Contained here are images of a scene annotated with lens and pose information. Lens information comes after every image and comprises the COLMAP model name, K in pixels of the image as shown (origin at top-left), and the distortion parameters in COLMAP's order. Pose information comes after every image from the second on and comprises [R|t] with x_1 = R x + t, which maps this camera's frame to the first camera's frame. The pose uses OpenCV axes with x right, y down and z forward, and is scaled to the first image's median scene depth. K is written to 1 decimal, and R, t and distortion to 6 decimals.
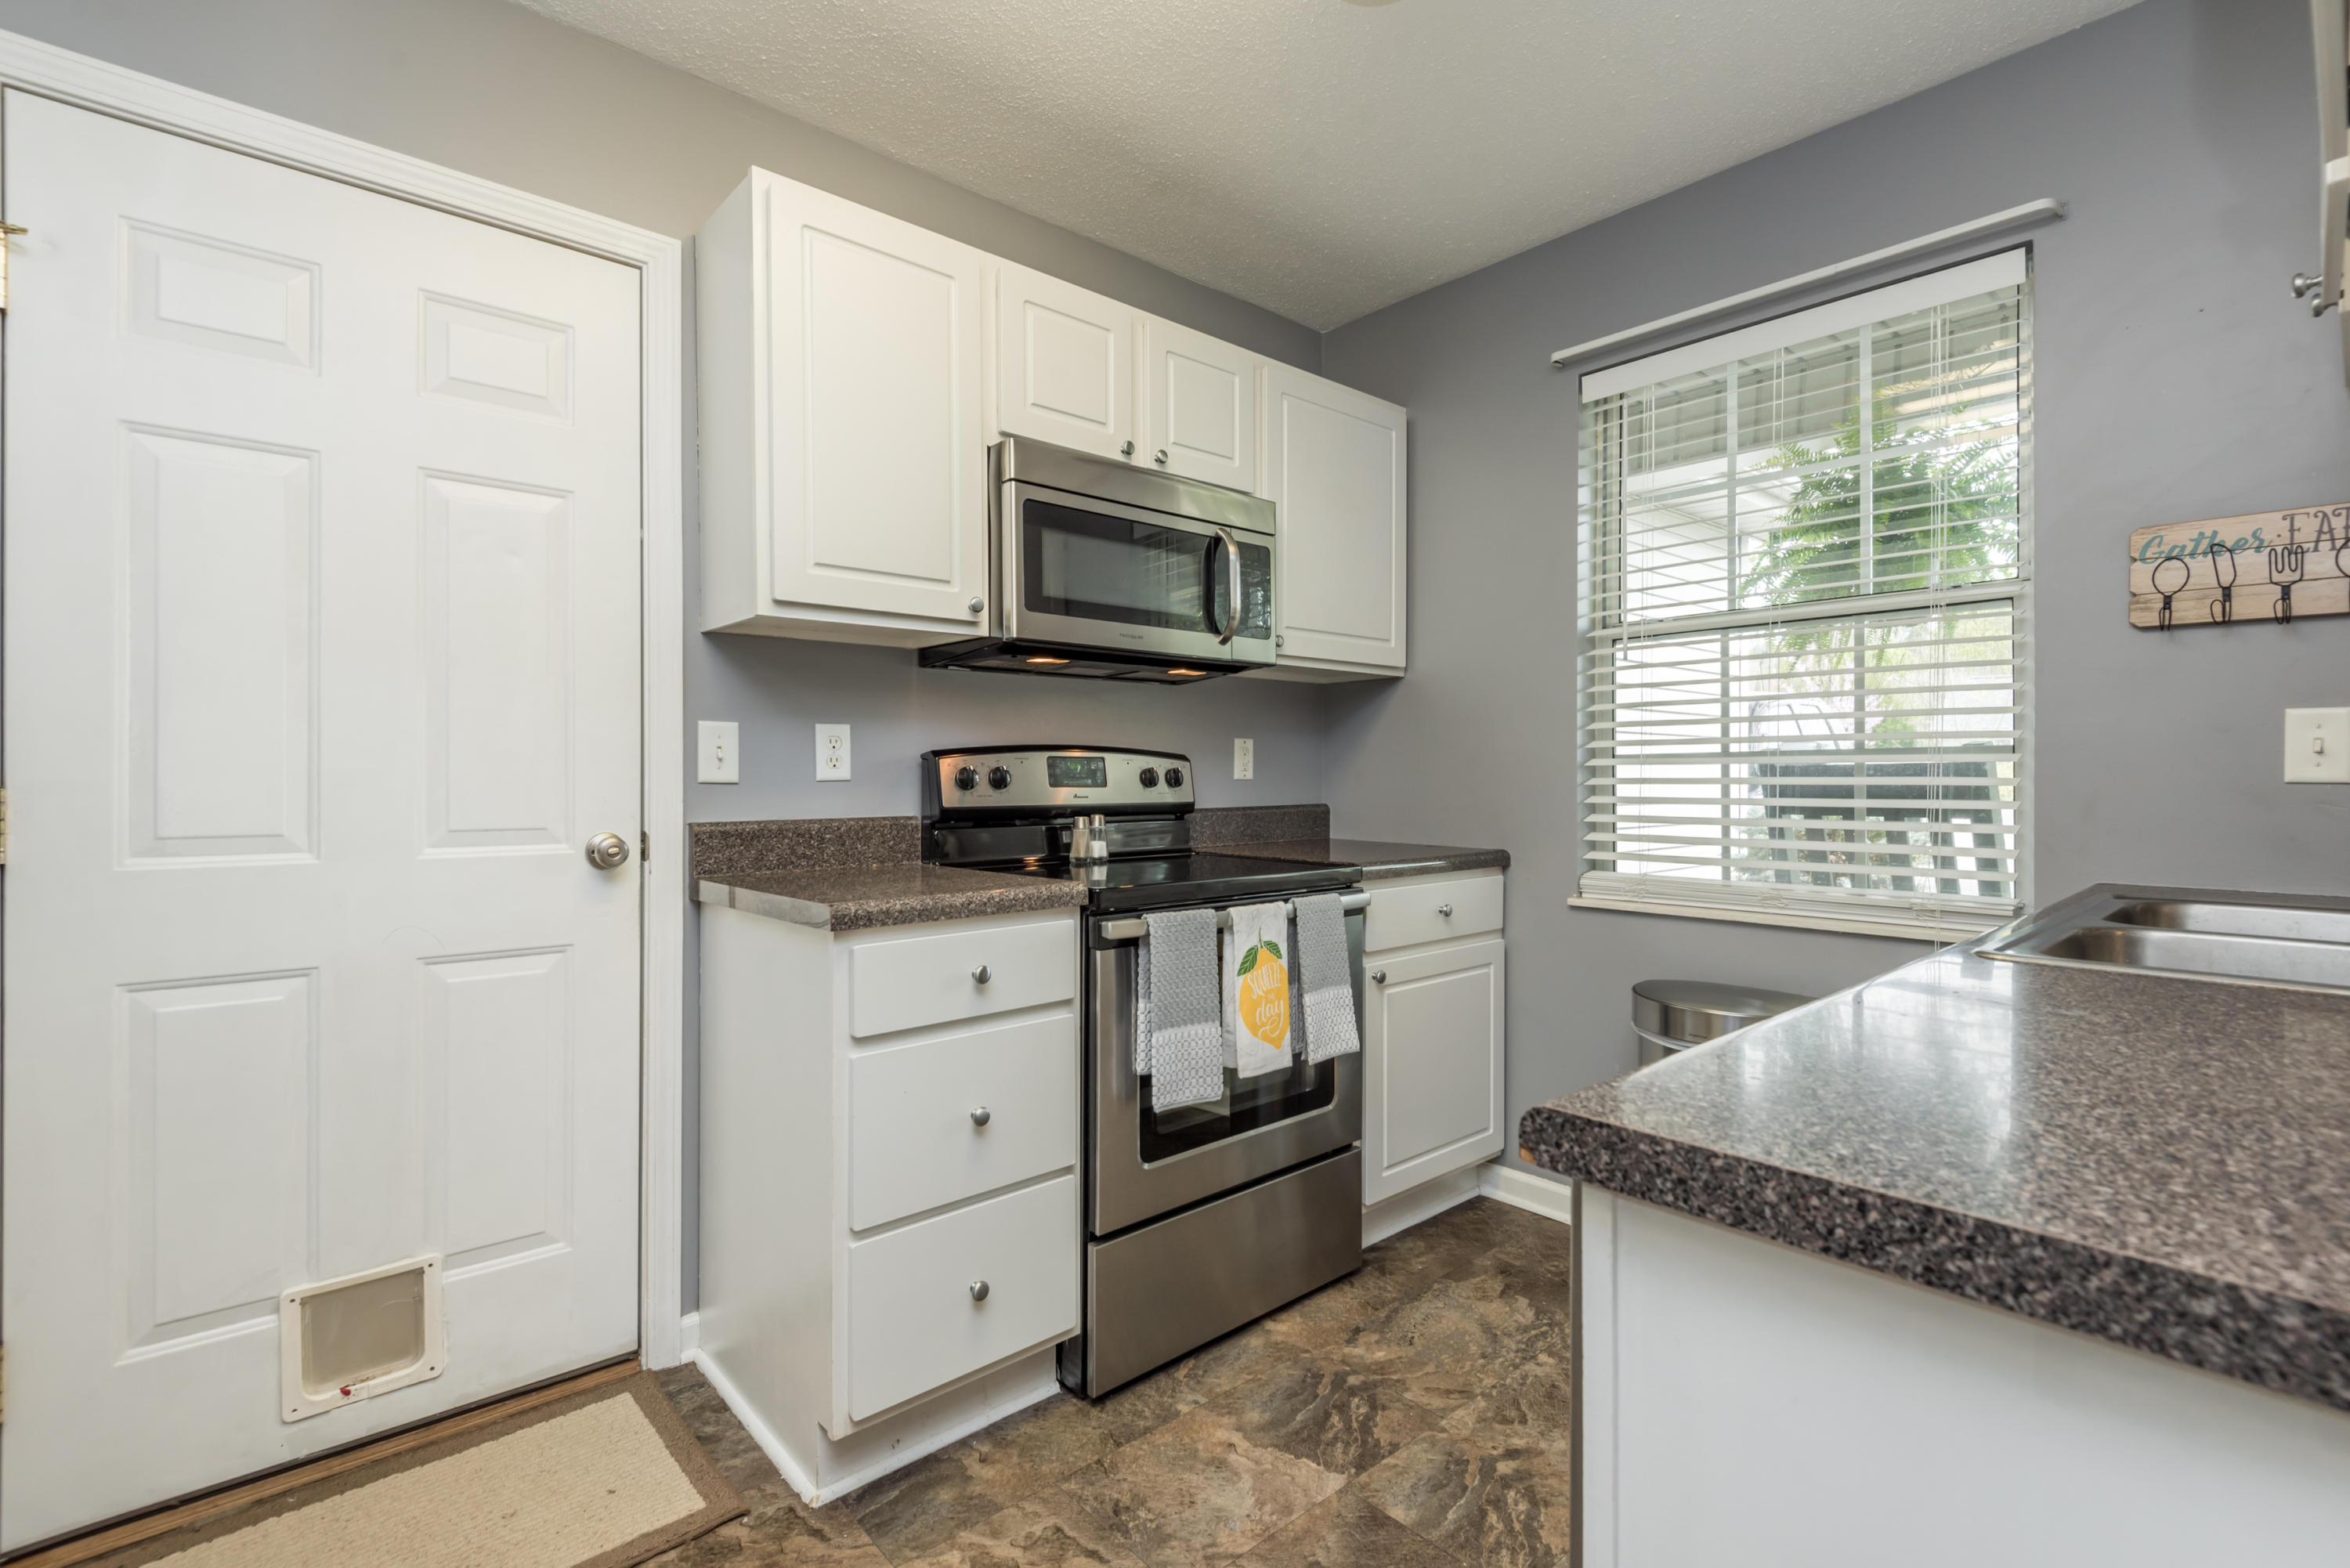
lens RADIAL K [[1066.1, 0, 1175.4], [0, 1066.1, 778.5], [0, 0, 1]] dist [0.021376, -0.005665]
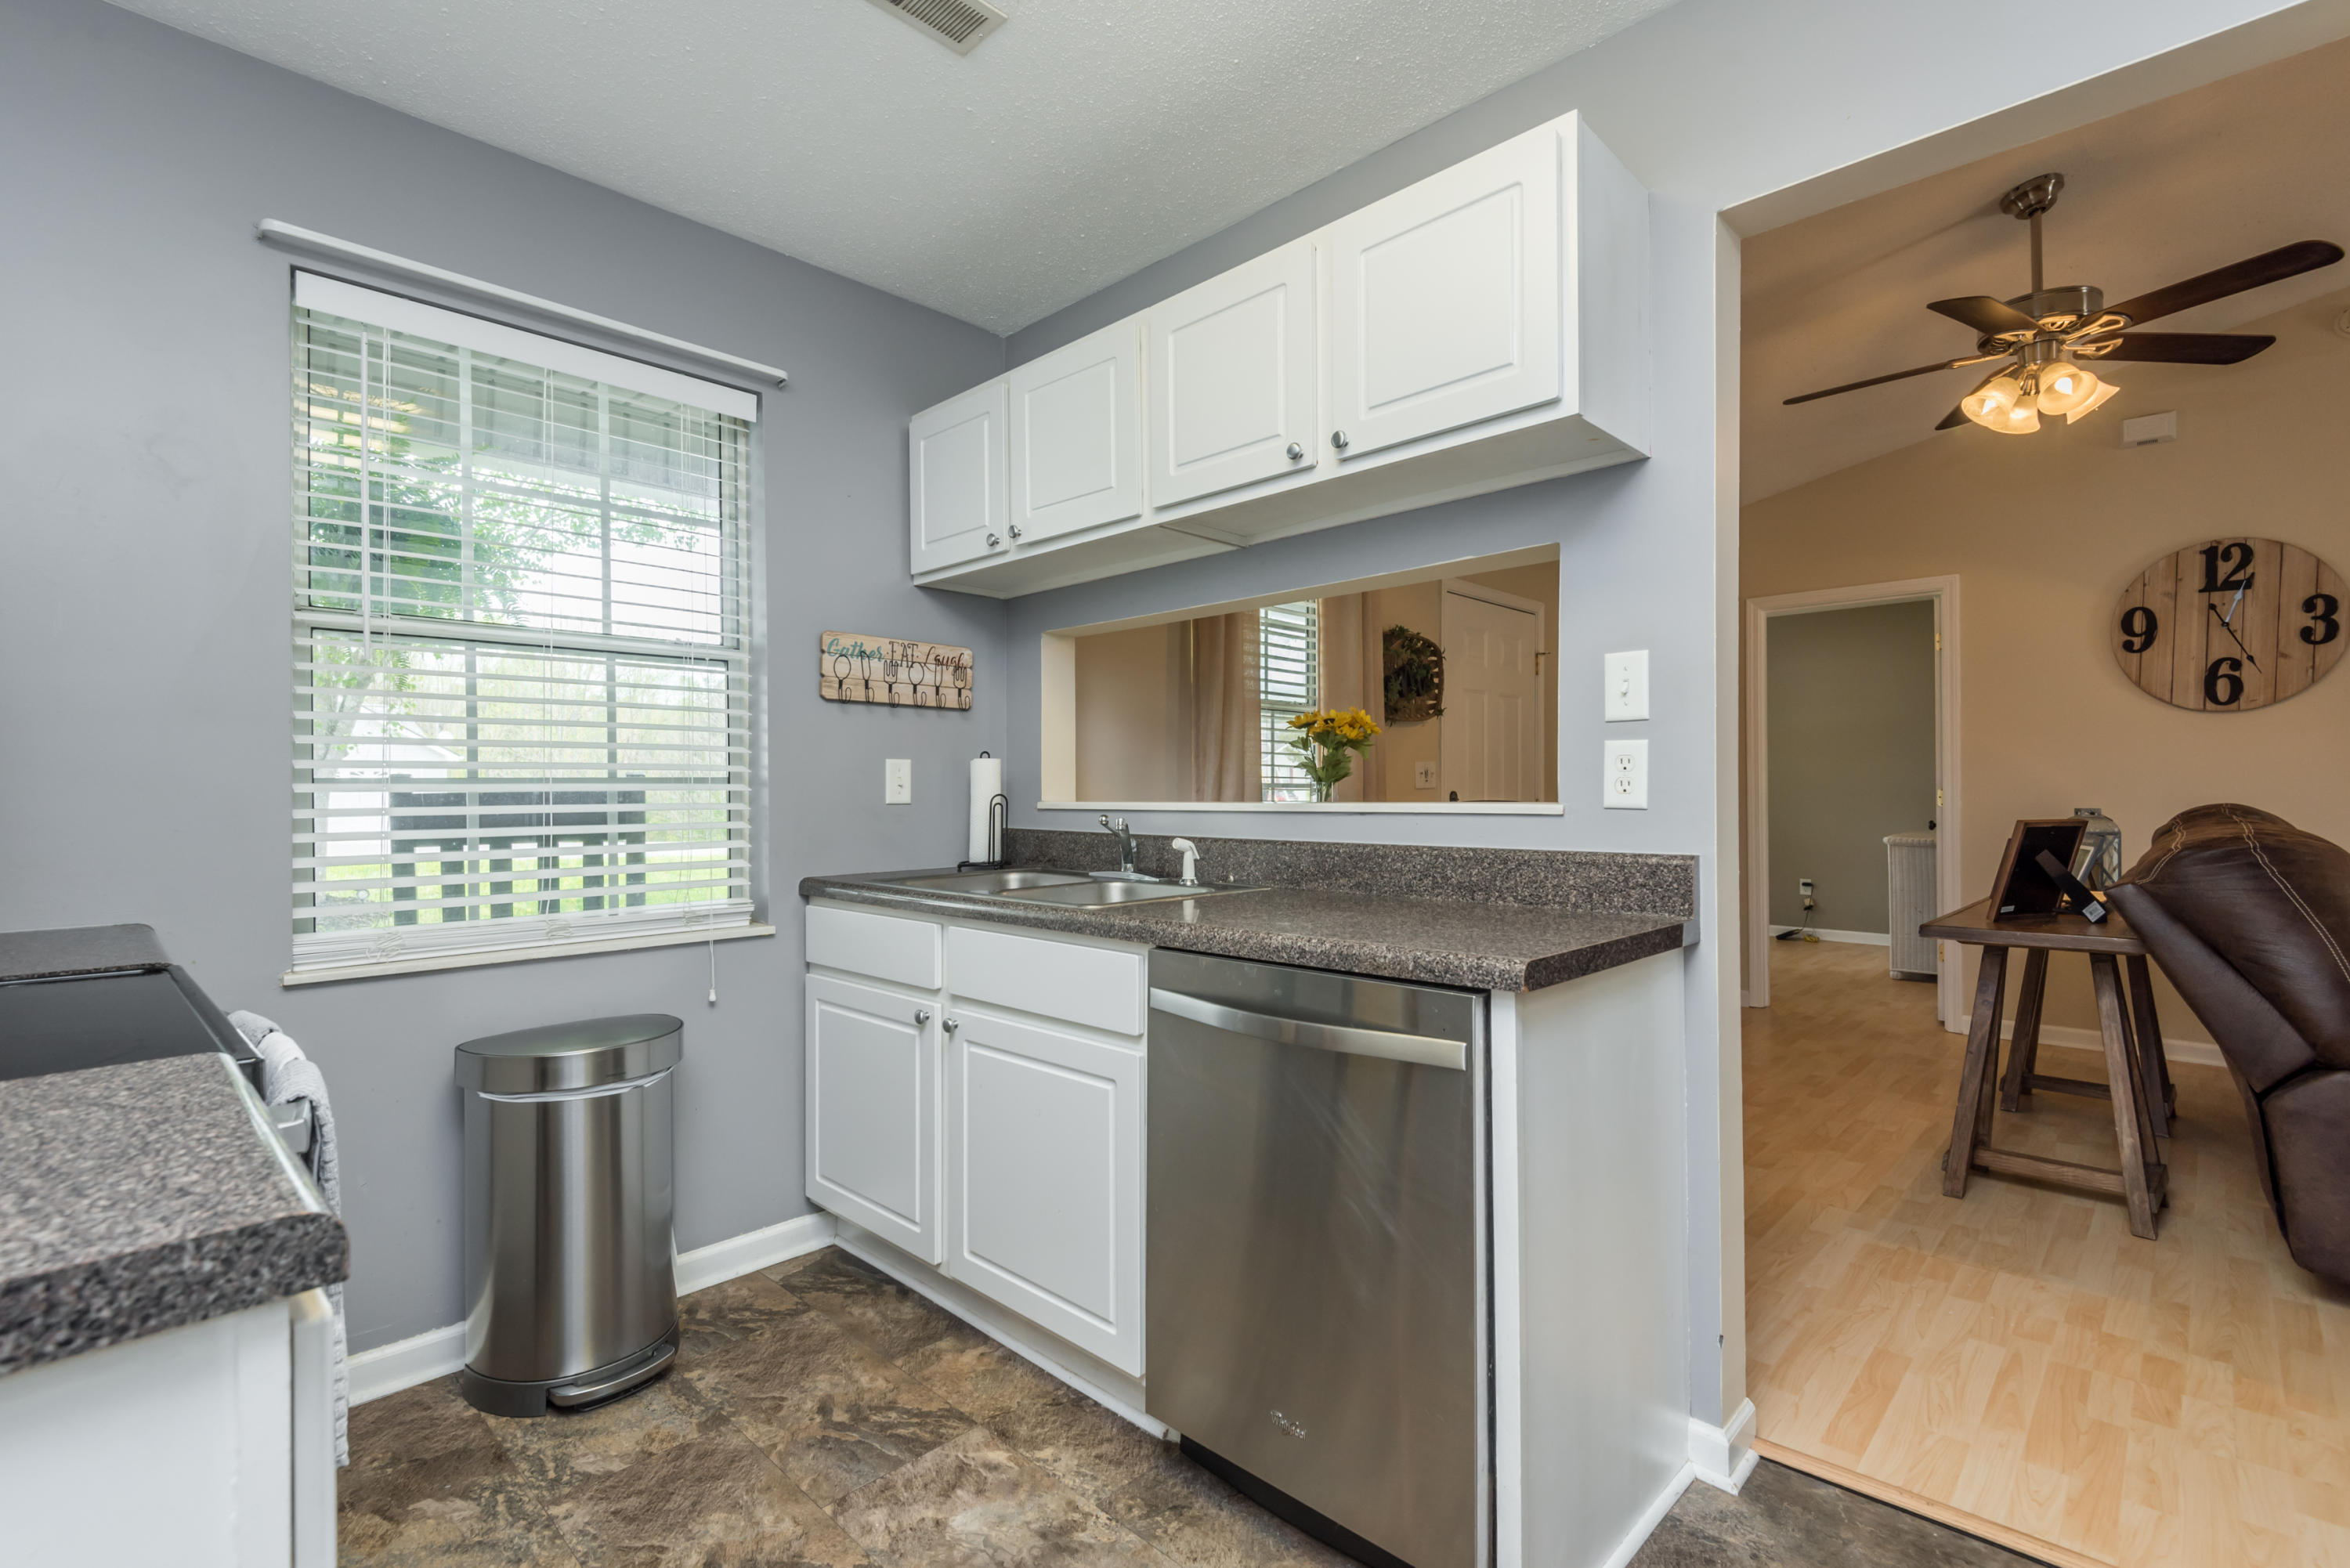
lens RADIAL K [[1066.1, 0, 1181.5], [0, 1066.1, 786.8], [0, 0, 1]] dist [0.021376, -0.005665]
pose [[-0.065312, 0.011222, 0.997802, -0.427539], [0.012665, 0.999866, -0.010416, -0.000537], [-0.997784, 0.011957, -0.065446, 0.467835]]
